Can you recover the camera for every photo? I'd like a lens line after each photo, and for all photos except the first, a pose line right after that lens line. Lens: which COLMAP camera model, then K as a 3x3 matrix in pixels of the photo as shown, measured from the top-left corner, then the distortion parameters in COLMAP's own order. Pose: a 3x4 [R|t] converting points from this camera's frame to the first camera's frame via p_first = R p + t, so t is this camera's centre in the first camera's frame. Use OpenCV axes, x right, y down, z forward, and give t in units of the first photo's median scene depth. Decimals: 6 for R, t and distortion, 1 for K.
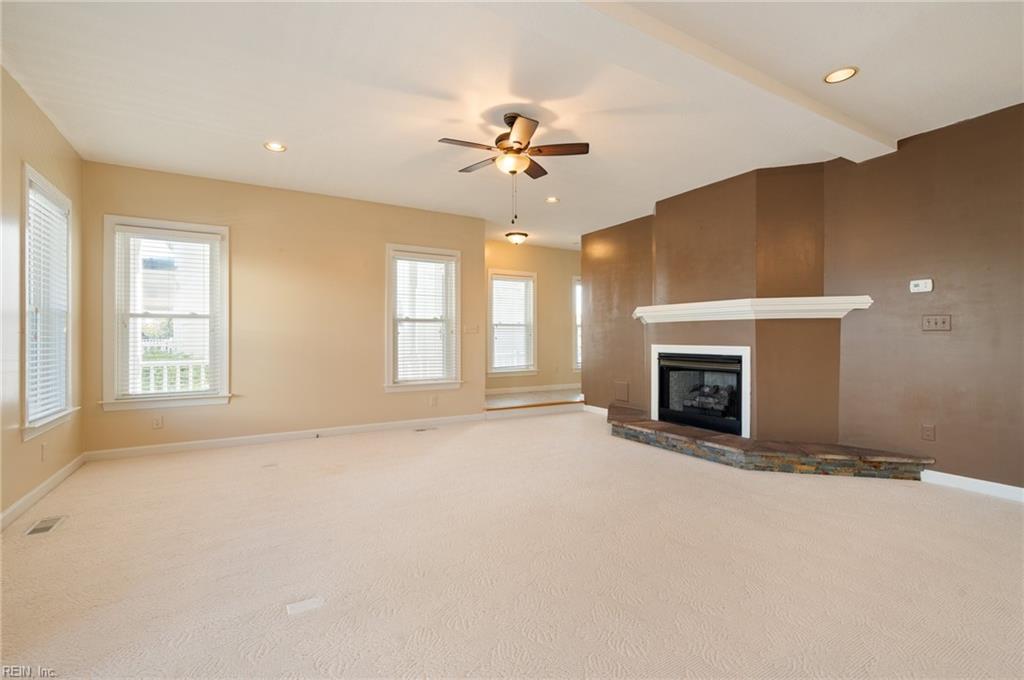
lens RADIAL K [[452.3, 0, 514.8], [0, 452.3, 336.2], [0, 0, 1]] dist [-0.002553, 0.000783]
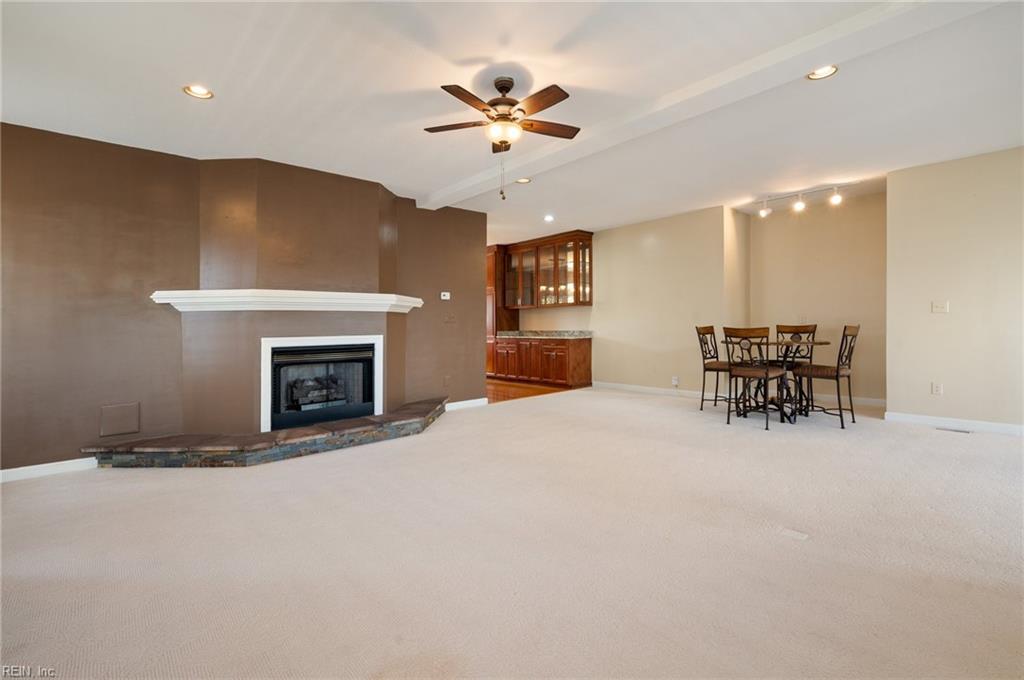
lens RADIAL K [[452.3, 0, 514.1], [0, 452.3, 330.3], [0, 0, 1]] dist [-0.002553, 0.000783]
pose [[-0.161266, -0.007356, 0.986884, -0.669412], [0.014149, 0.999852, 0.009765, 0.004205], [-0.986810, 0.015538, -0.161138, 0.837048]]
